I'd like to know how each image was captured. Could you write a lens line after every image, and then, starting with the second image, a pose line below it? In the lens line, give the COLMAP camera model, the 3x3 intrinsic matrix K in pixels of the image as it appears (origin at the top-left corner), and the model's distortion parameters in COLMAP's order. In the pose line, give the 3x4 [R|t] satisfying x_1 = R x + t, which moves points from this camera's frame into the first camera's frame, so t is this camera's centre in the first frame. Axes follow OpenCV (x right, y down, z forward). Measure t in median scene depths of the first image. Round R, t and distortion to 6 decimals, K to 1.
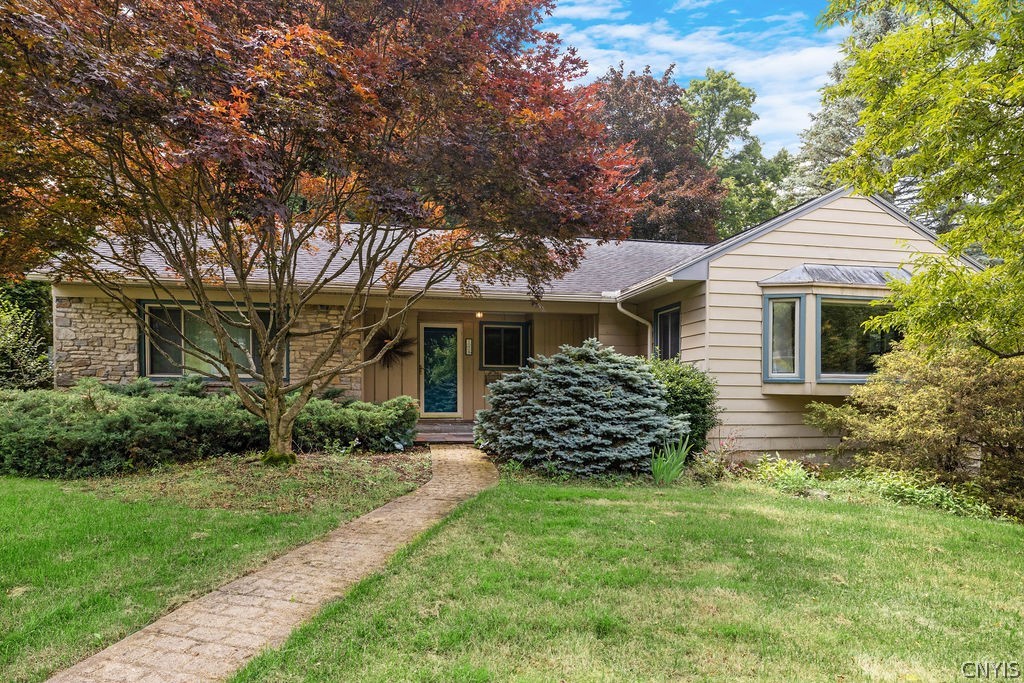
lens RADIAL K [[592.1, 0, 511.6], [0, 592.1, 340.6], [0, 0, 1]] dist [-0.009881, -0.003892]
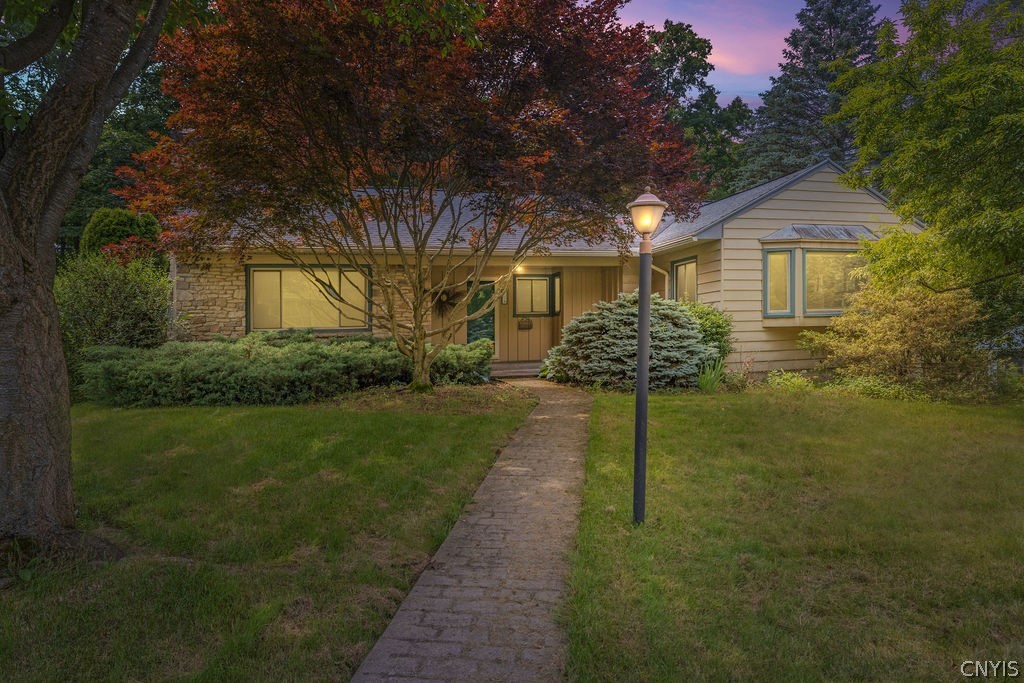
lens RADIAL K [[647.0, 0, 505.5], [0, 647.0, 304.2], [0, 0, 1]] dist [-0.020888, 0.002861]
pose [[0.993789, -0.030905, 0.106899, -0.311355], [0.028437, 0.999294, 0.024533, -0.009511], [-0.107581, -0.021340, 0.993967, -0.364215]]
